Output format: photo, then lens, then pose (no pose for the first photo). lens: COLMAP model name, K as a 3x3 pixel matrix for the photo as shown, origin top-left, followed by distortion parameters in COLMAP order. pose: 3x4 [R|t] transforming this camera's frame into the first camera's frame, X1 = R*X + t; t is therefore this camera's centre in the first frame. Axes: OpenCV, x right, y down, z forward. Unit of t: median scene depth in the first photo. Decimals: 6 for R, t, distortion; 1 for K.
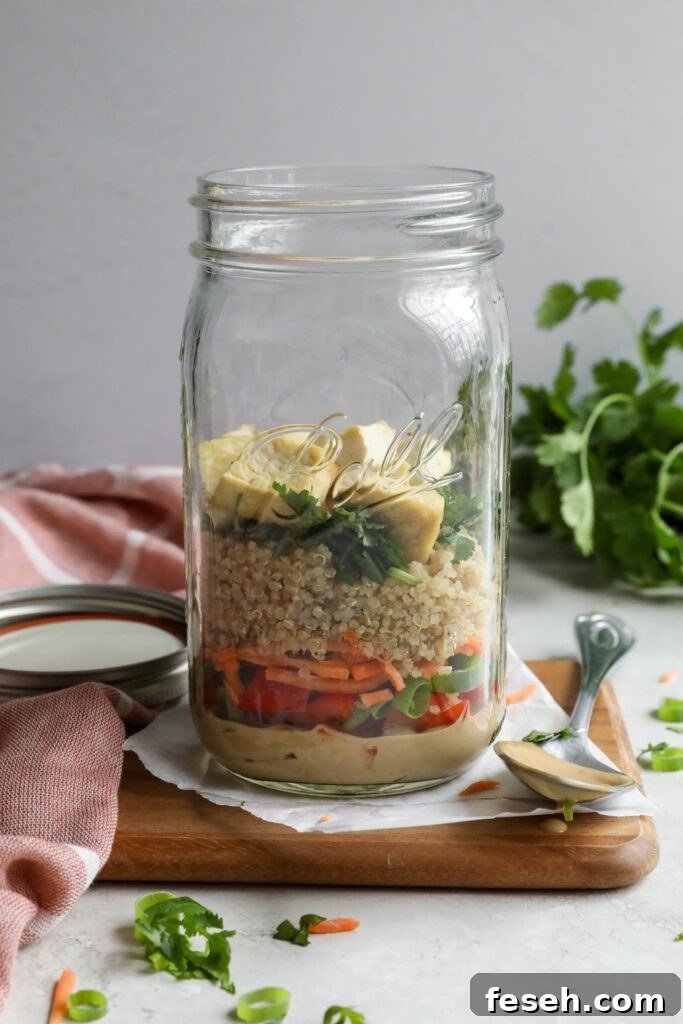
lens RADIAL K [[1501.0, 0, 310.6], [0, 1501.0, 515.8], [0, 0, 1]] dist [-0.014832, -0.014713]
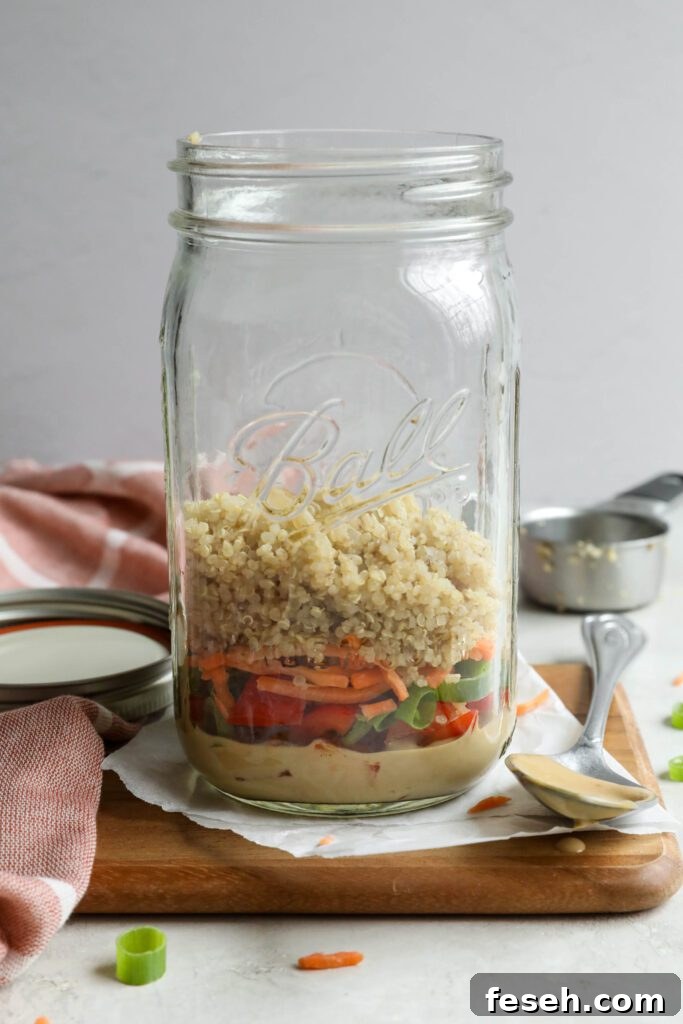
lens RADIAL K [[1486.5, 0, 345.2], [0, 1486.5, 535.8], [0, 0, 1]] dist [-0.011158, -0.068288]
pose [[0.999414, -0.008377, 0.033180, -0.005835], [0.007898, 0.999863, 0.014528, 0.001752], [-0.033297, -0.014258, 0.999344, 0.093801]]
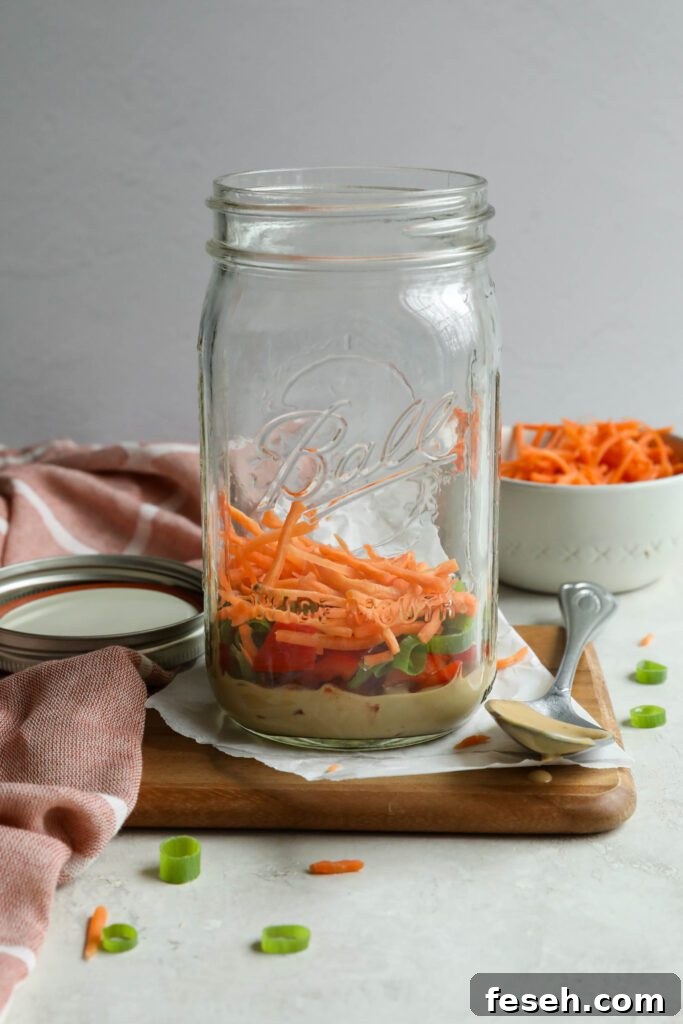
lens RADIAL K [[1488.5, 0, 321.0], [0, 1488.5, 511.8], [0, 0, 1]] dist [0.011422, -0.090962]
pose [[0.999894, -0.000475, 0.014540, -0.013520], [0.000180, 0.999794, 0.020301, -0.008458], [-0.014546, -0.020296, 0.999688, -0.081009]]
